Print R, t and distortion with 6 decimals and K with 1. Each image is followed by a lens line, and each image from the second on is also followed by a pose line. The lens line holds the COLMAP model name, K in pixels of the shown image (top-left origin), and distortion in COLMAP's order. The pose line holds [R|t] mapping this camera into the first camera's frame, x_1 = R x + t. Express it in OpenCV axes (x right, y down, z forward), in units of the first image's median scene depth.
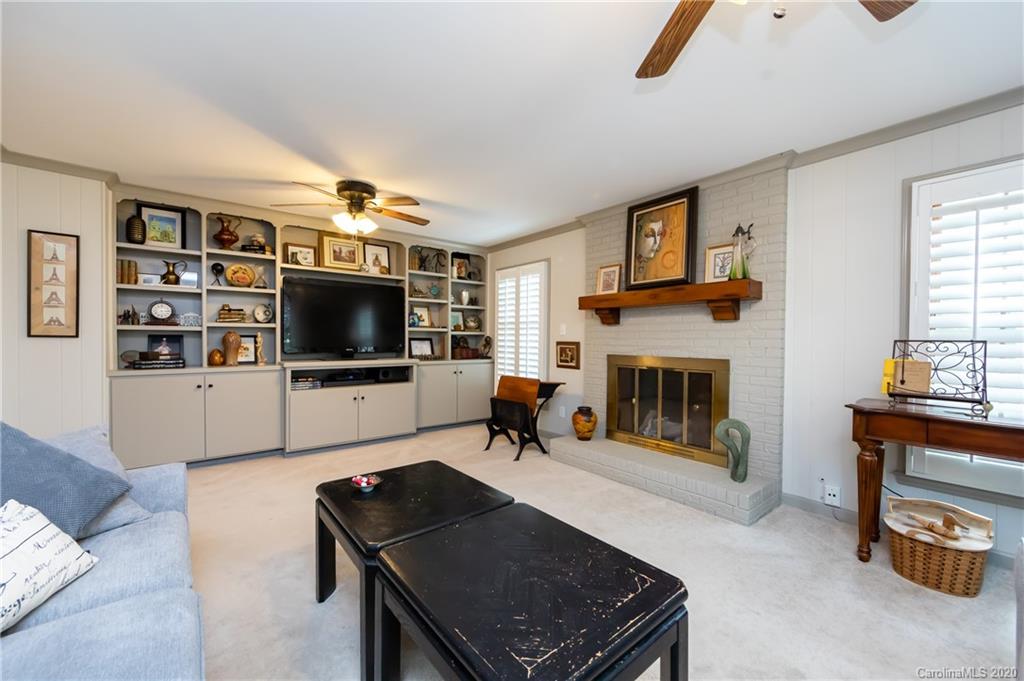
lens RADIAL K [[401.5, 0, 515.5], [0, 401.5, 343.1], [0, 0, 1]] dist [0.001574, 0.000089]
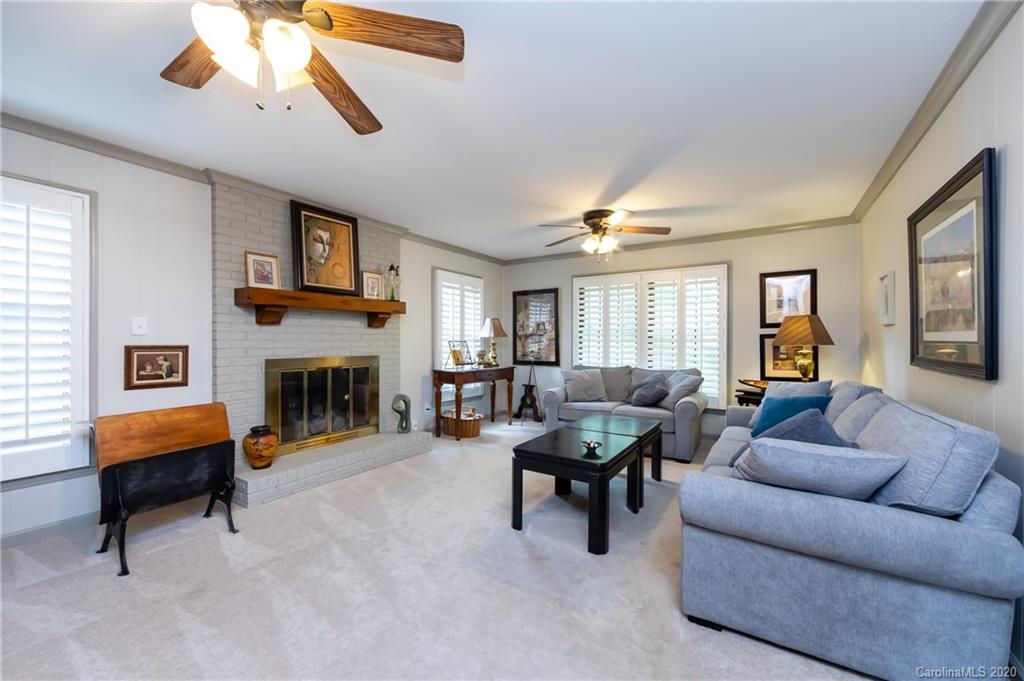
lens RADIAL K [[401.5, 0, 516.0], [0, 401.5, 339.3], [0, 0, 1]] dist [0.001574, 0.000089]
pose [[-0.302657, -0.006758, 0.953076, -0.770671], [0.003934, 0.999957, 0.008340, -0.019916], [-0.953091, 0.006274, -0.302617, 0.787957]]
